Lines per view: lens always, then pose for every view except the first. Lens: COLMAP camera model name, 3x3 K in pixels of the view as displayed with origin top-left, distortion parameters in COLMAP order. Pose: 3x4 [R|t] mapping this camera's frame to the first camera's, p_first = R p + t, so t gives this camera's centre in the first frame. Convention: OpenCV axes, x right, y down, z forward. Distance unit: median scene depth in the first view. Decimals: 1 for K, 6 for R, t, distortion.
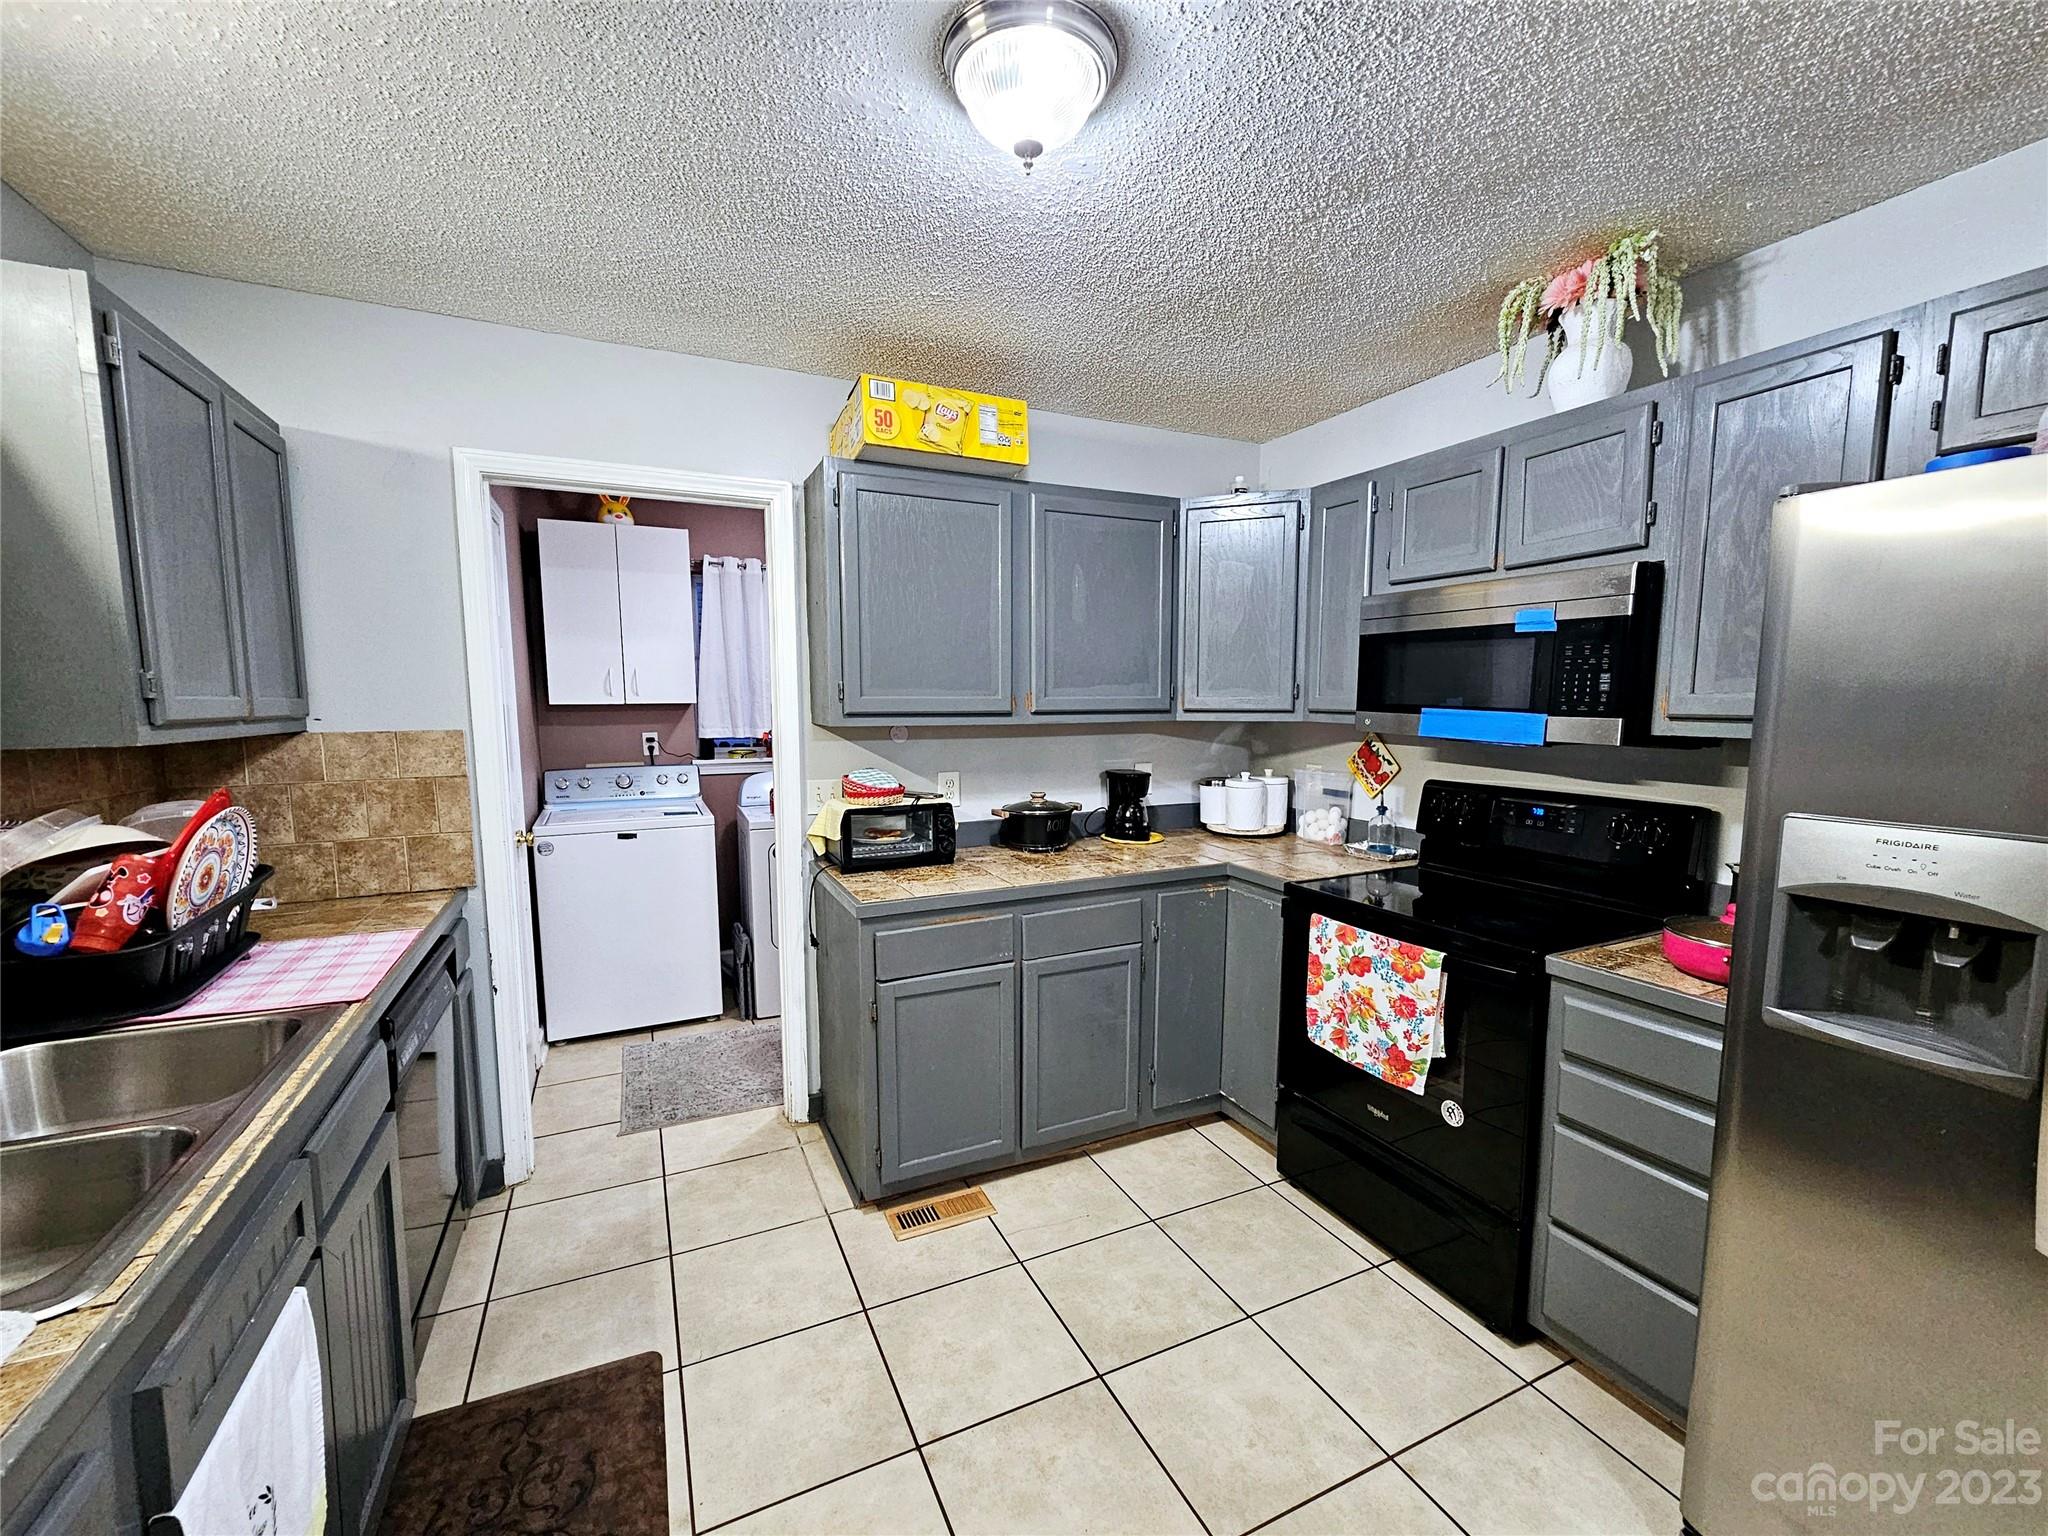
lens RADIAL K [[843.2, 0, 1022.7], [0, 843.2, 782.9], [0, 0, 1]] dist [0.001463, -0.001024]
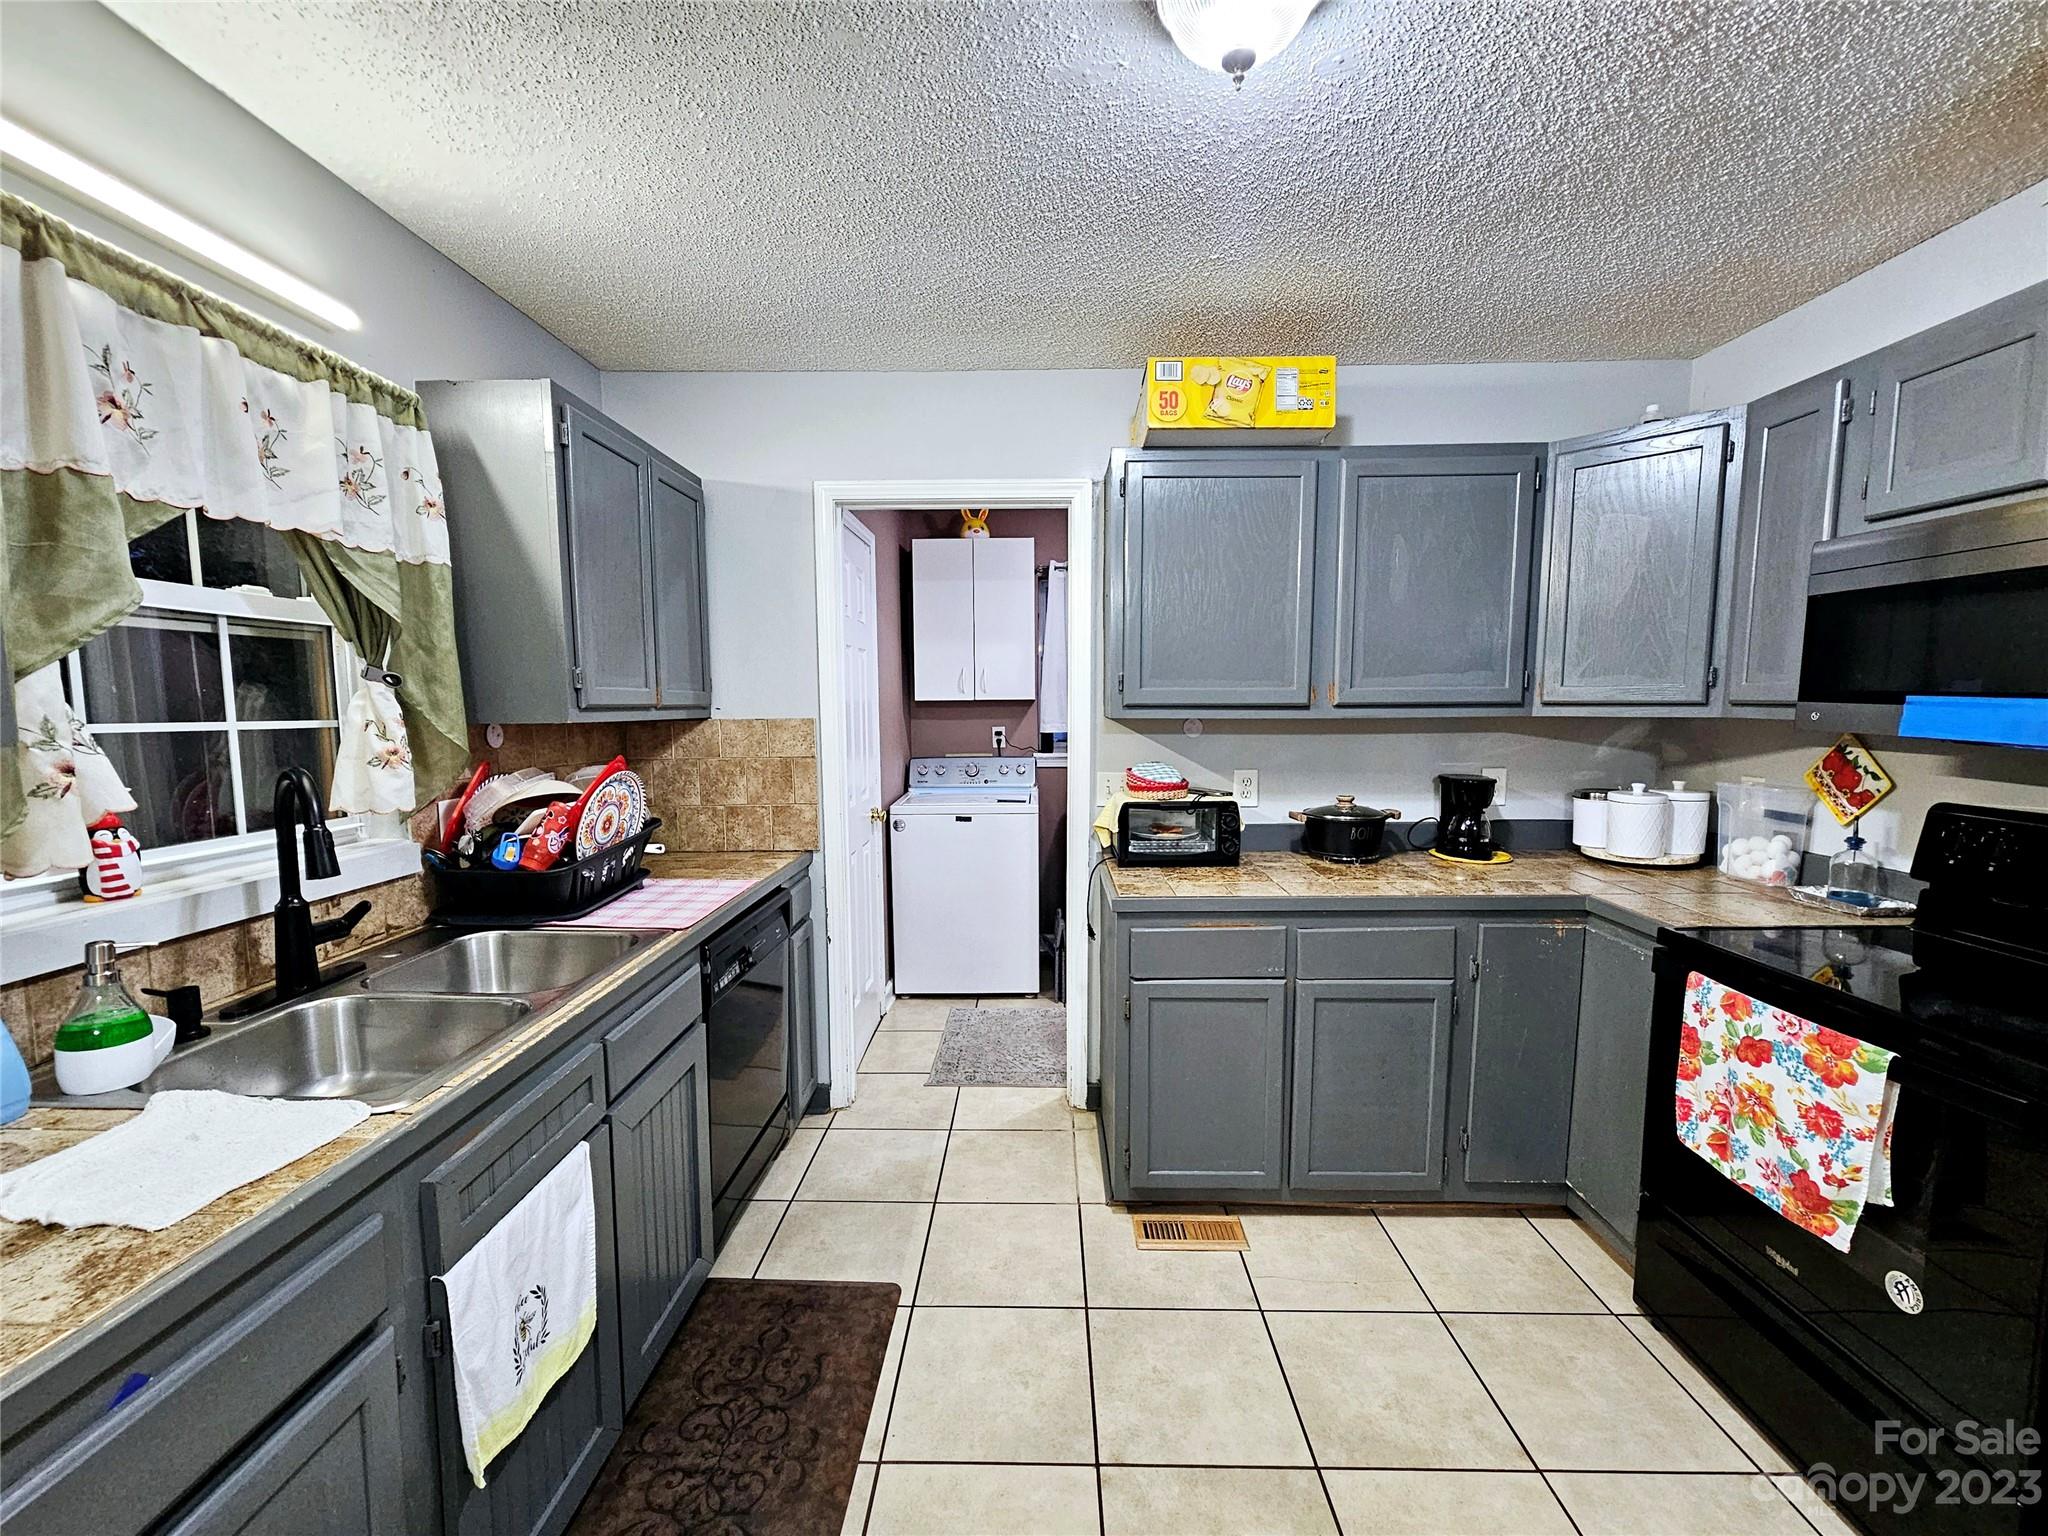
lens RADIAL K [[843.2, 0, 1026.4], [0, 843.2, 782.5], [0, 0, 1]] dist [0.001463, -0.001024]
pose [[0.896645, 0.040635, -0.440882, 0.133675], [-0.042332, 0.999086, 0.005991, 0.007894], [0.440723, 0.013292, 0.897545, 0.065016]]
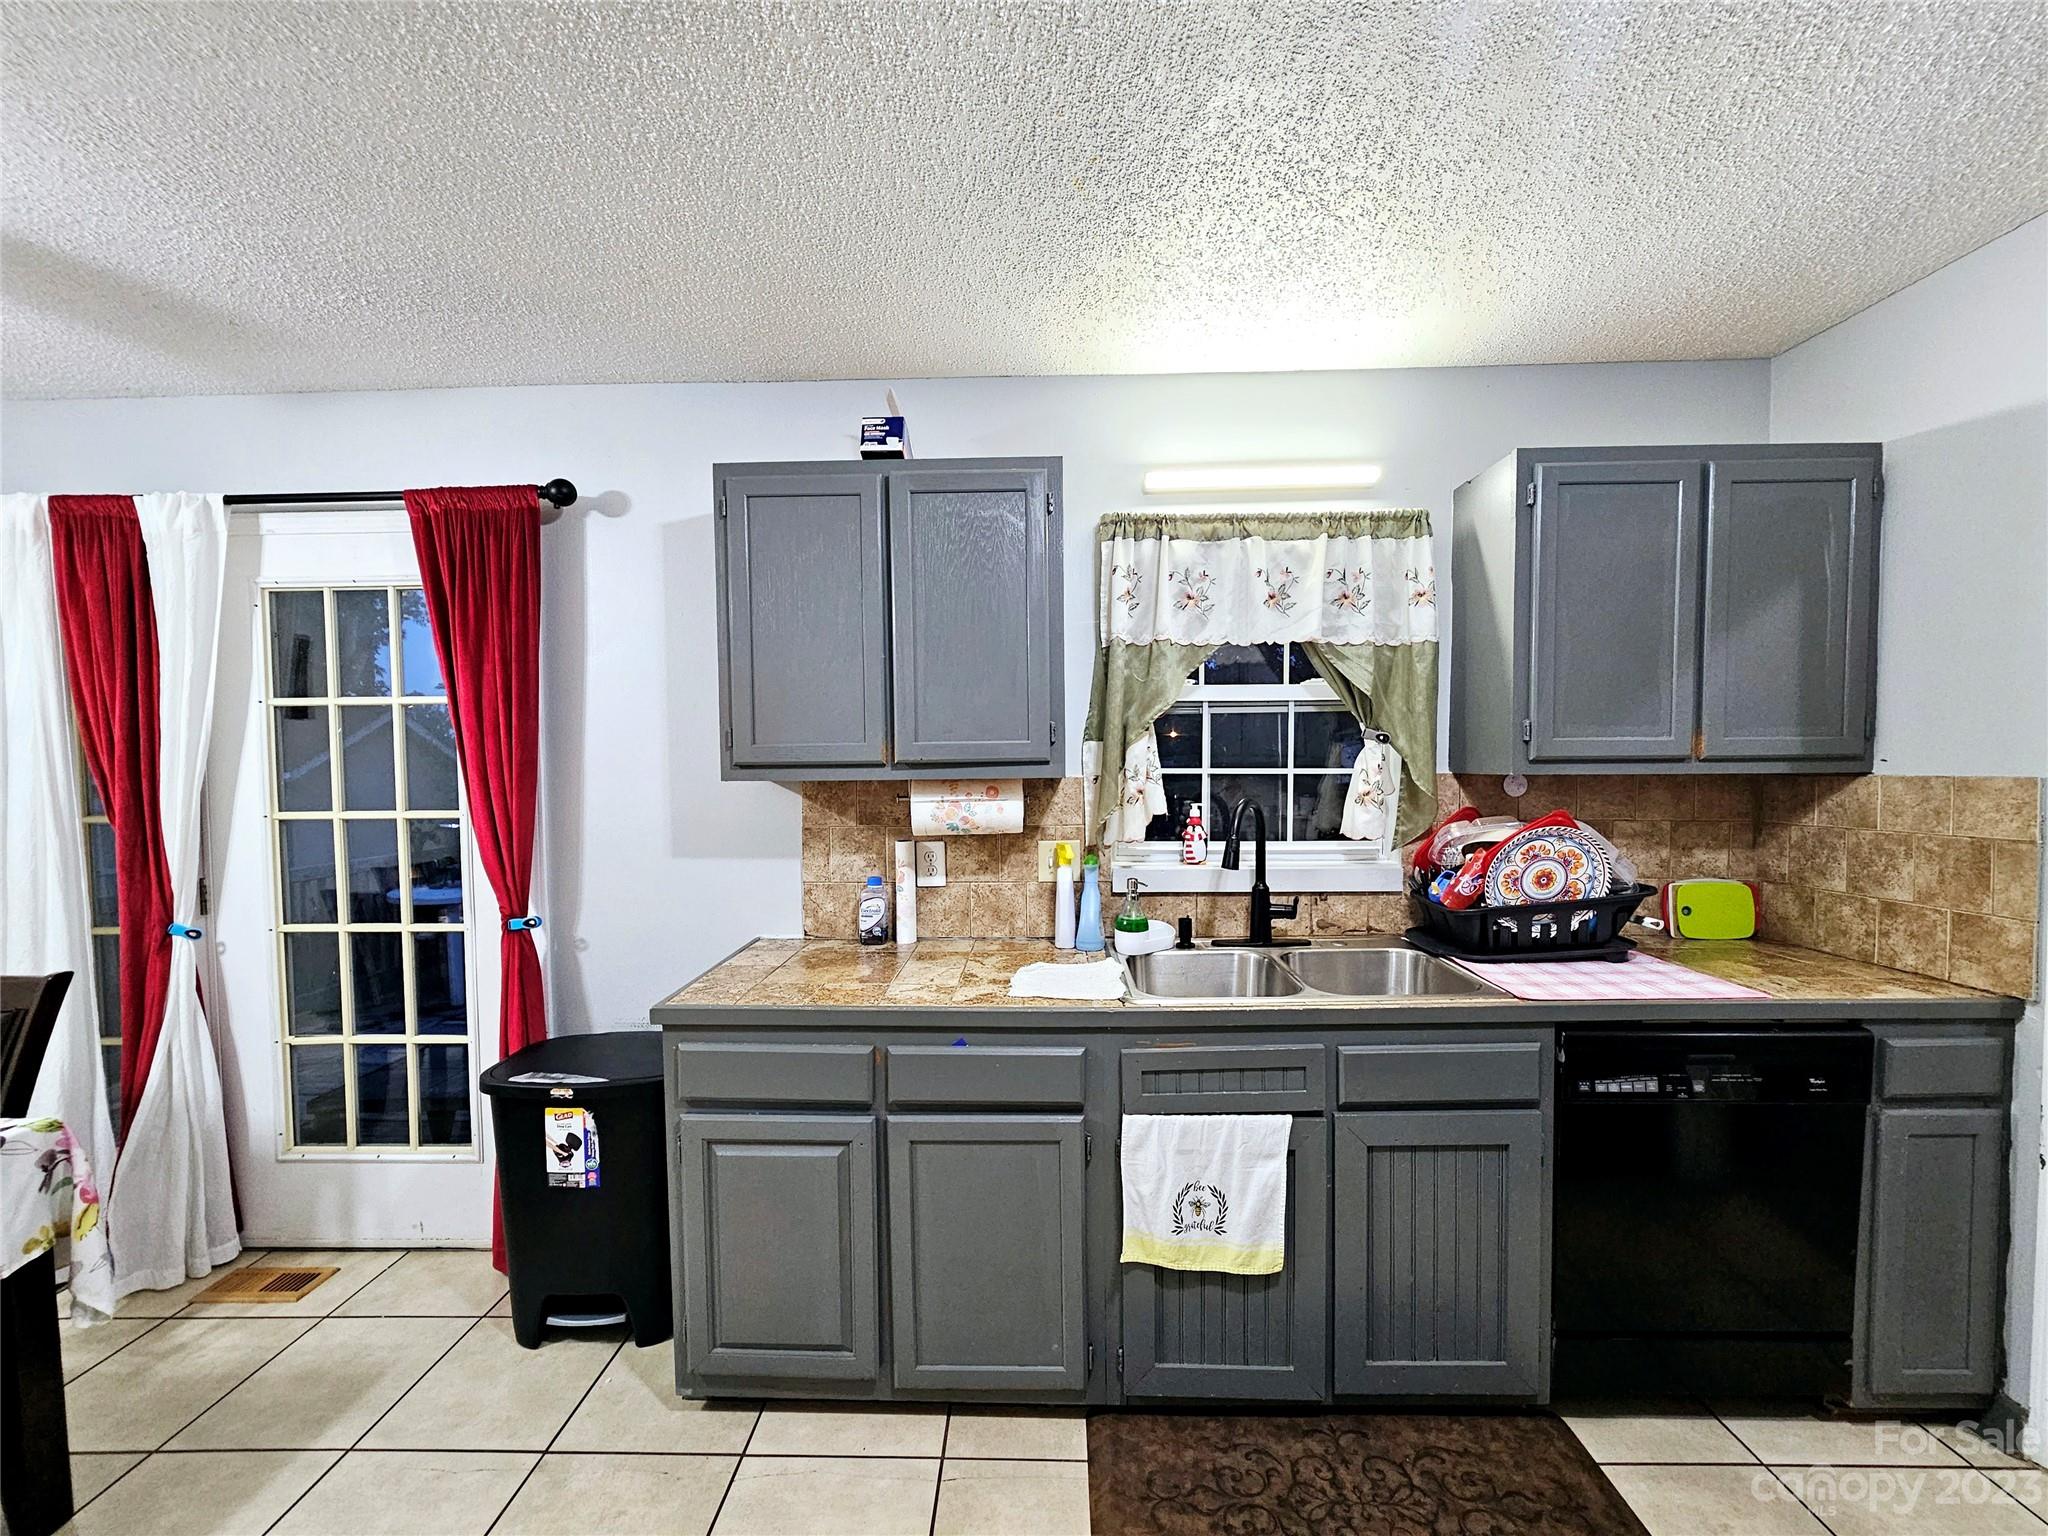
lens RADIAL K [[843.2, 0, 1033.2], [0, 843.2, 783.1], [0, 0, 1]] dist [0.001463, -0.001024]
pose [[-0.448742, 0.030947, -0.893125, 0.340777], [-0.079670, 0.994035, 0.074473, -0.043309], [0.890103, 0.104575, -0.443600, 0.563278]]
